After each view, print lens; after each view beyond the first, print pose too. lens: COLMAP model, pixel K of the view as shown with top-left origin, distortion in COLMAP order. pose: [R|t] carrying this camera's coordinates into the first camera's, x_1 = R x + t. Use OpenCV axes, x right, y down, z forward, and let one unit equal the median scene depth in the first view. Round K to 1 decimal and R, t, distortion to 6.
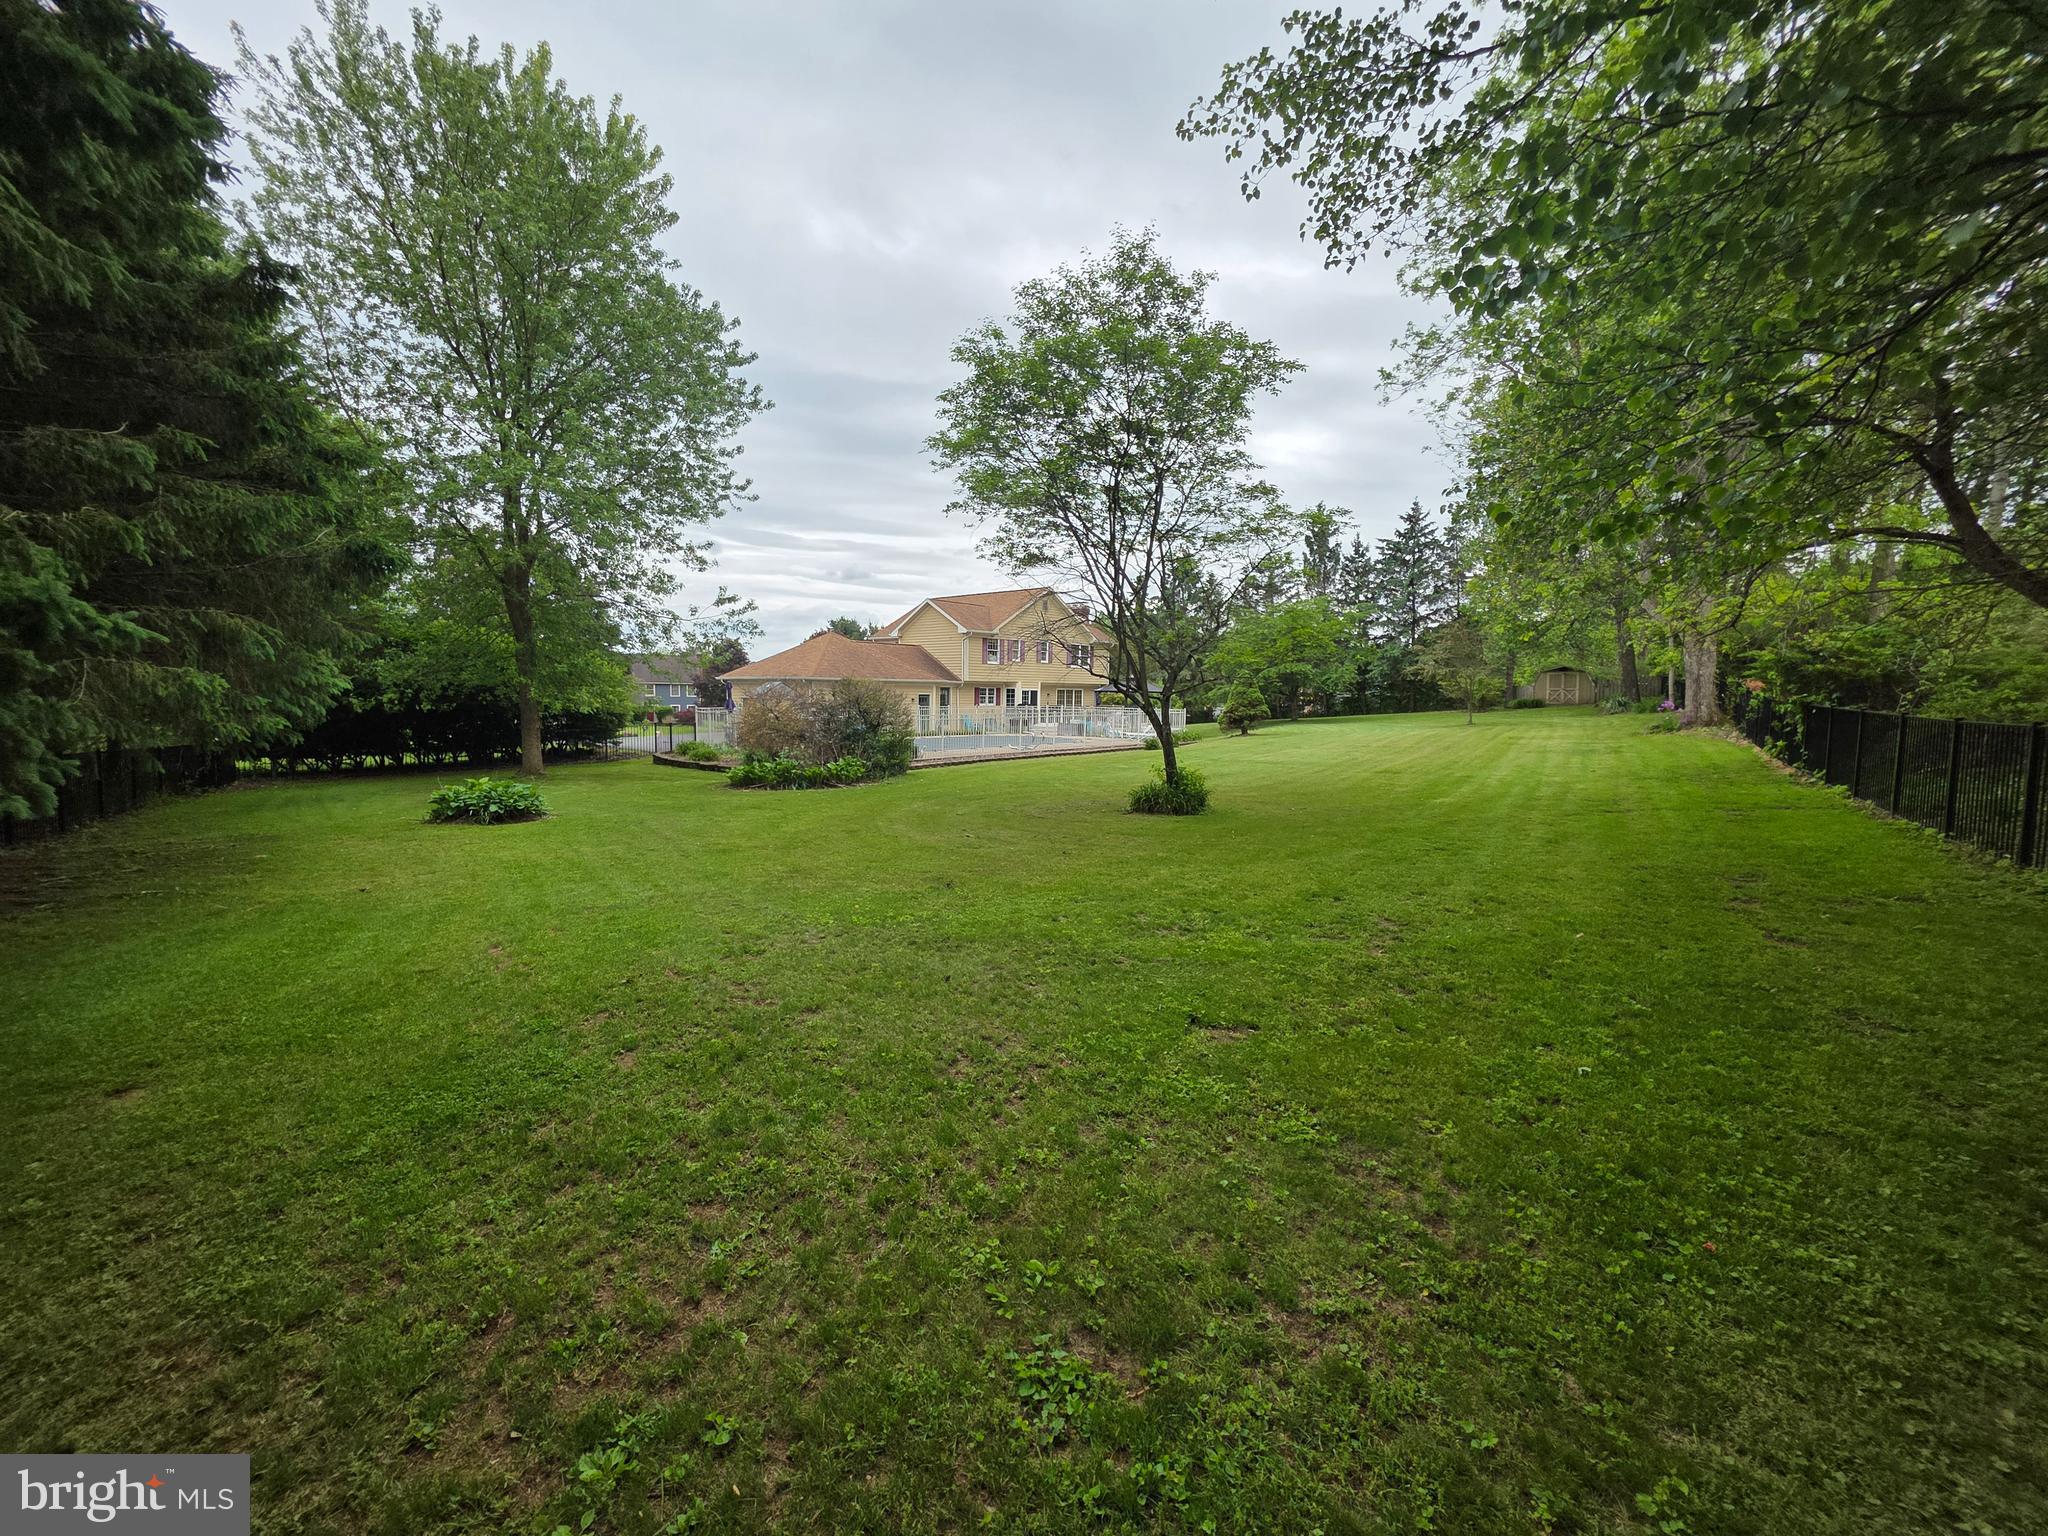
lens RADIAL K [[817.8, 0, 1012.3], [0, 817.8, 749.1], [0, 0, 1]] dist [0.002179, -0.000069]
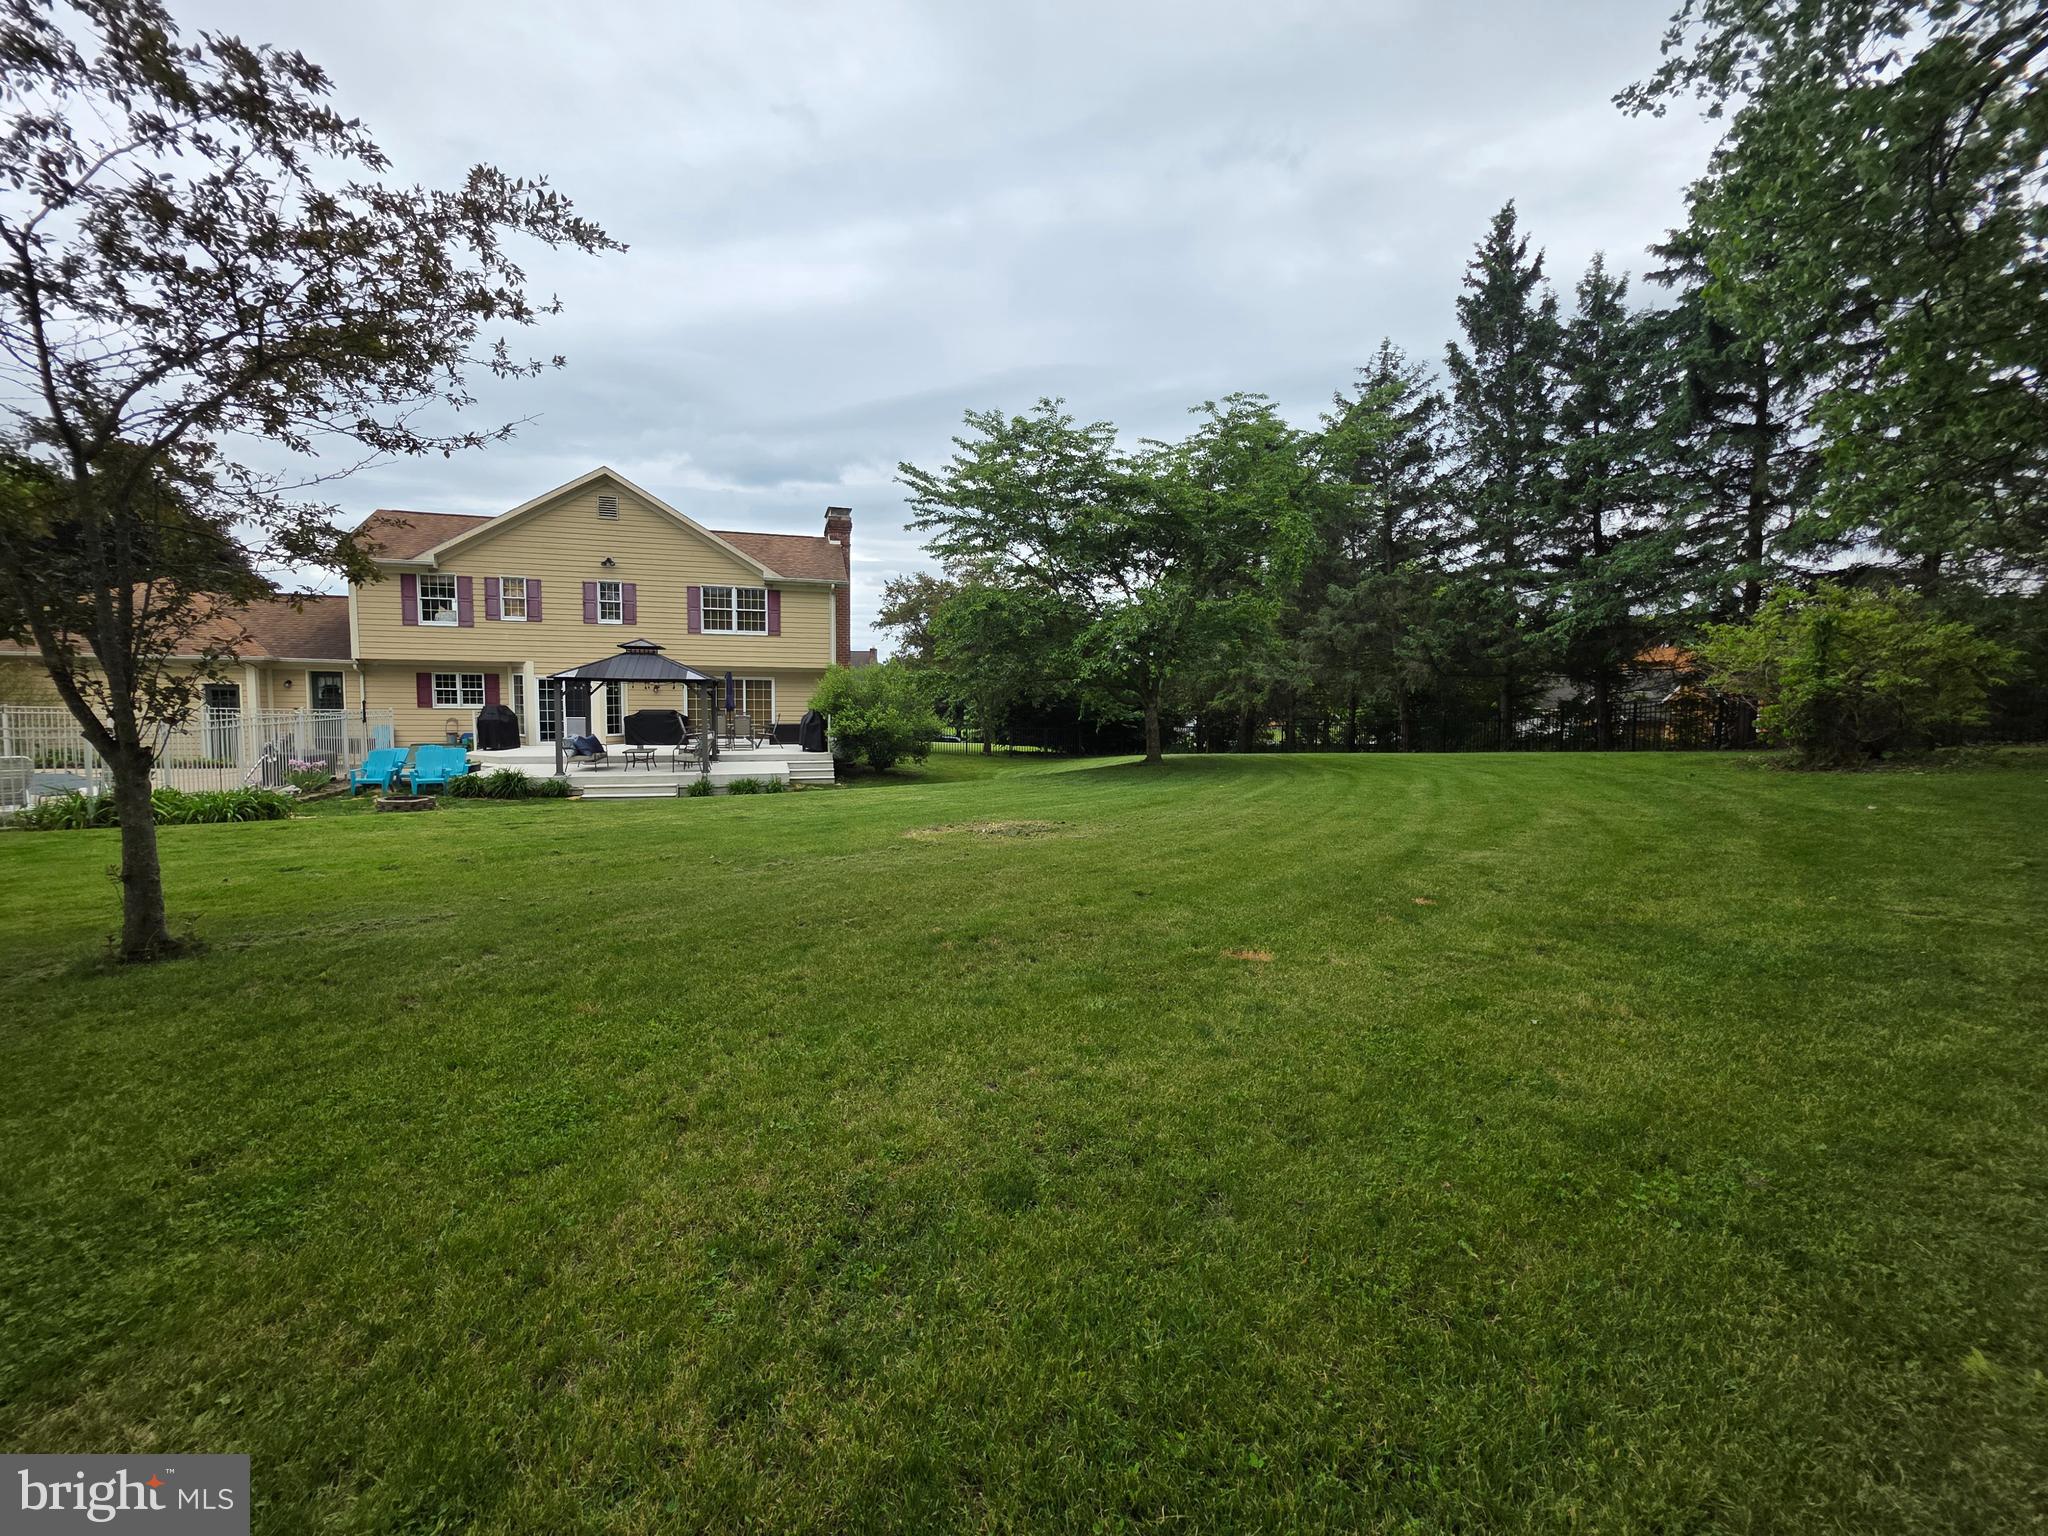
lens RADIAL K [[817.8, 0, 1012.3], [0, 817.8, 749.1], [0, 0, 1]] dist [0.002179, -0.000069]
pose [[0.854796, 0.038283, -0.517550, 0.411238], [-0.039688, 0.999177, 0.008361, -0.035789], [0.517444, 0.013394, 0.855612, 0.572477]]
